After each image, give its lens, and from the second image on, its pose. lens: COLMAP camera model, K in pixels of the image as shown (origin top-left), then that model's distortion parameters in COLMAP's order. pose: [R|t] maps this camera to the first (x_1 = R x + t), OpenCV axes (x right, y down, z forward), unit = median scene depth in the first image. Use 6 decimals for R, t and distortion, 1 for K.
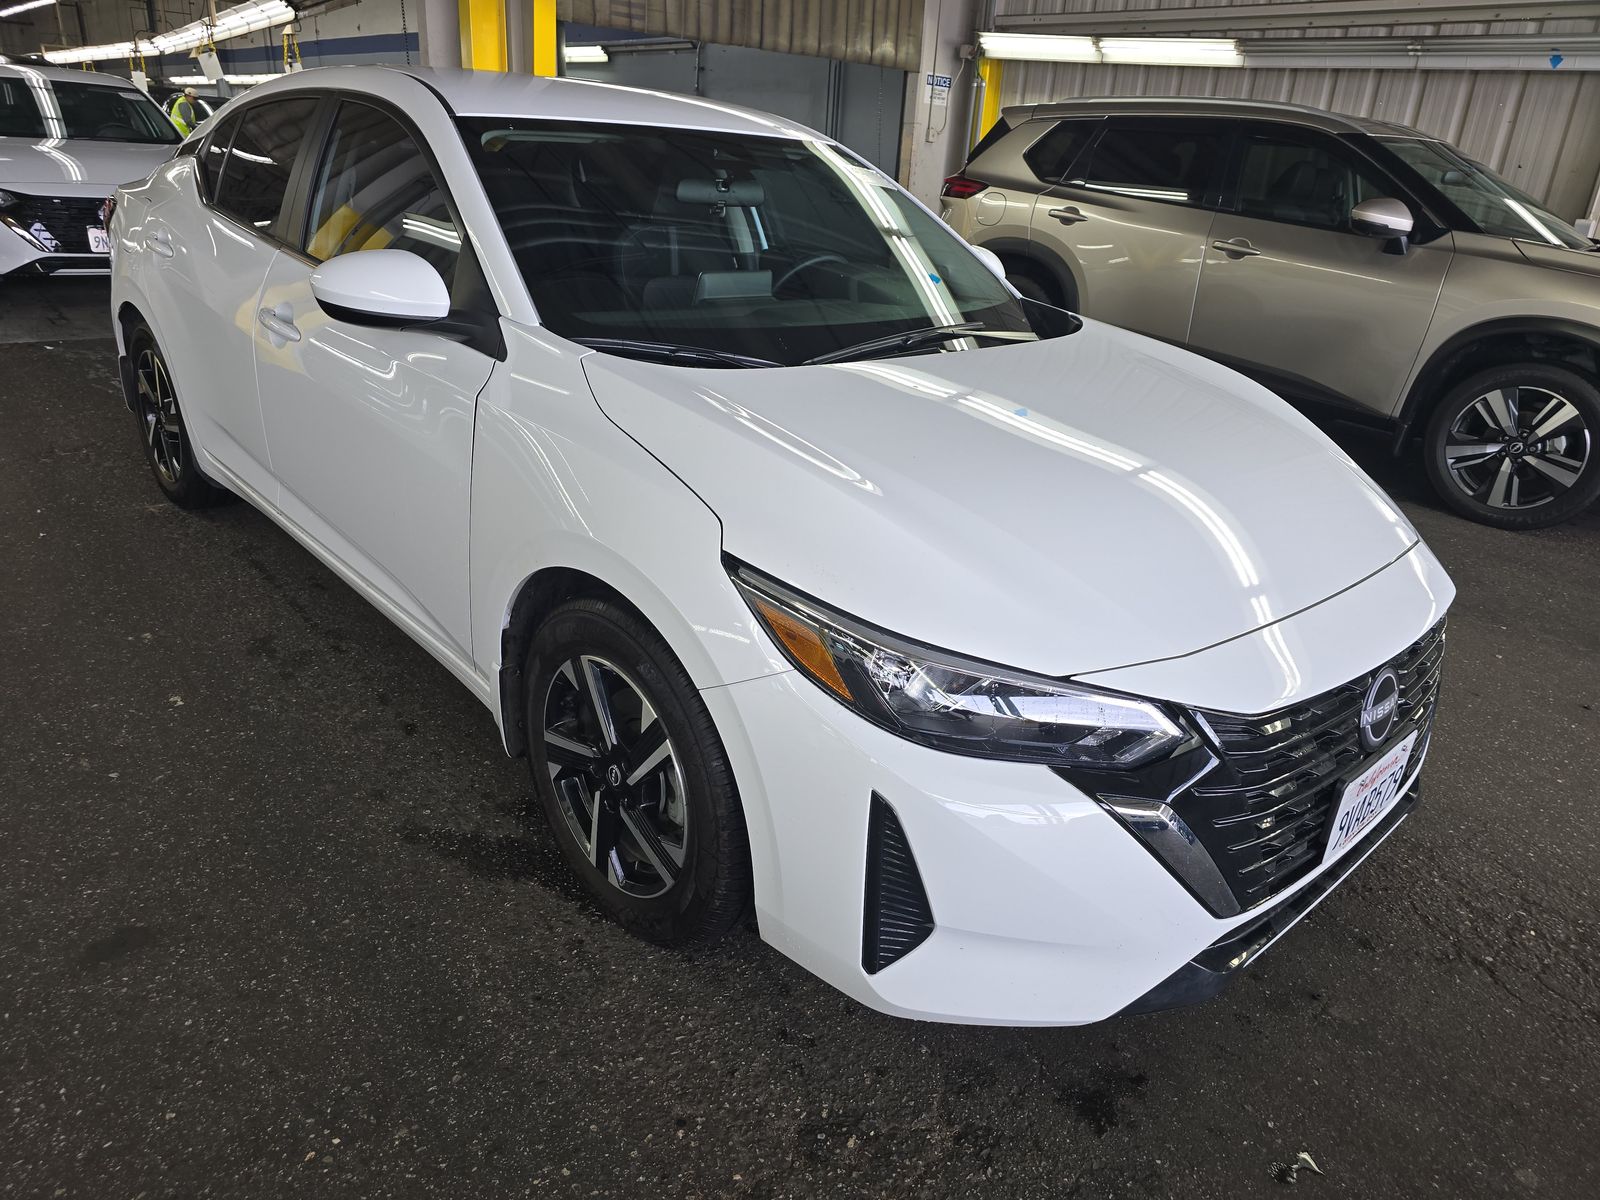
lens RADIAL K [[1068.0, 0, 813.7], [0, 1068.0, 596.9], [0, 0, 1]] dist [0.004705, 0.000448]
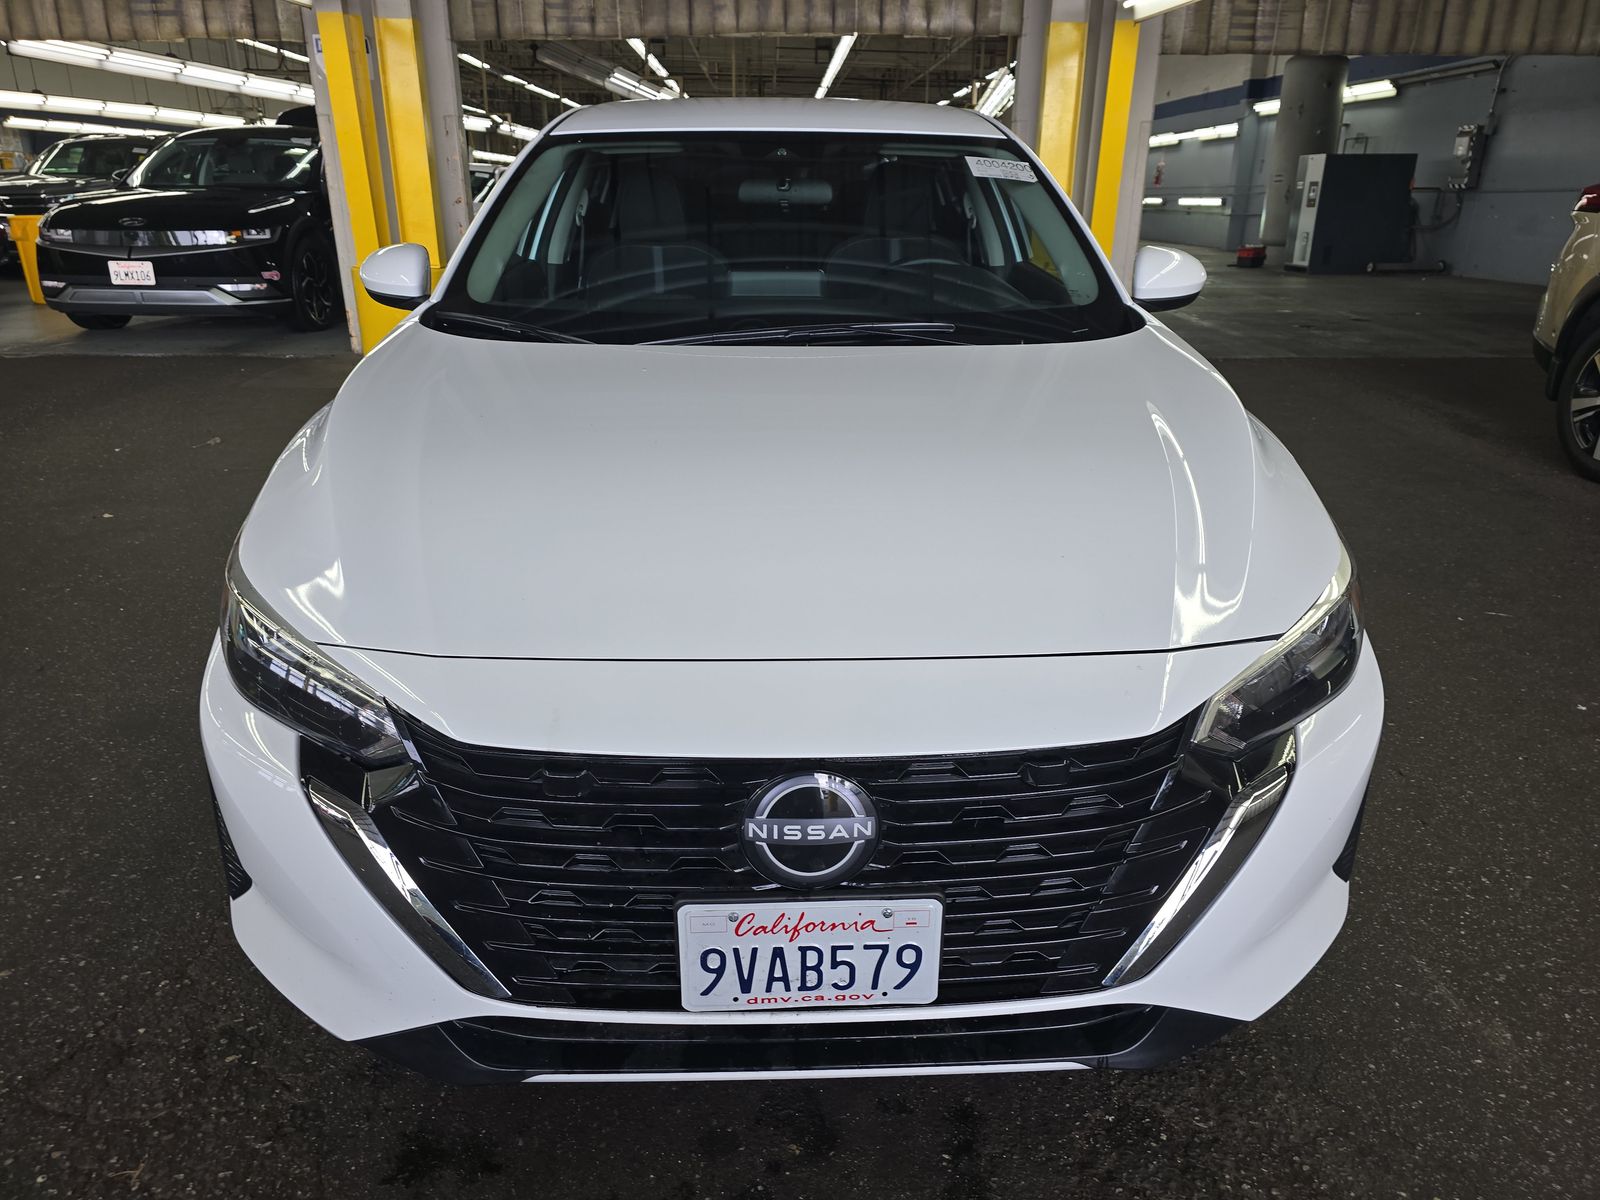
lens RADIAL K [[1068.0, 0, 813.7], [0, 1068.0, 596.9], [0, 0, 1]] dist [0.004705, 0.000448]
pose [[0.762729, 0.176379, -0.622202, 0.187578], [-0.206274, 0.978189, 0.024431, -0.012776], [0.612940, 0.109709, 0.782476, 0.087324]]
